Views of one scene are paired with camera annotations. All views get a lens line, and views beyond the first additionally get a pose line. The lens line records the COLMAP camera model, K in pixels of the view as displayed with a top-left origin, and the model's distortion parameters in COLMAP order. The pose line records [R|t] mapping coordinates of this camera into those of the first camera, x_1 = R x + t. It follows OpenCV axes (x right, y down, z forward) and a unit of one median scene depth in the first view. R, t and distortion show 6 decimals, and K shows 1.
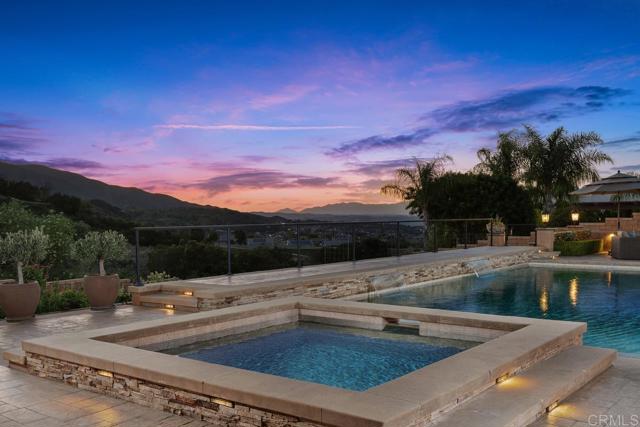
lens RADIAL K [[642.0, 0, 320.0], [0, 642.0, 213.5], [0, 0, 1]] dist [-0.016747, -0.017541]
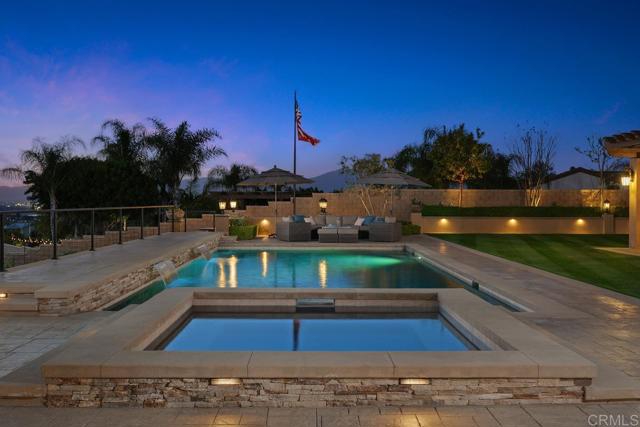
lens RADIAL K [[626.7, 0, 320.0], [0, 626.7, 213.5], [0, 0, 1]] dist [0.000382, 0.001596]
pose [[0.773288, 0.002021, 0.634052, -0.123696], [-0.015143, 0.999769, 0.015281, 0.000980], [-0.633875, -0.021418, 0.773139, 0.042064]]
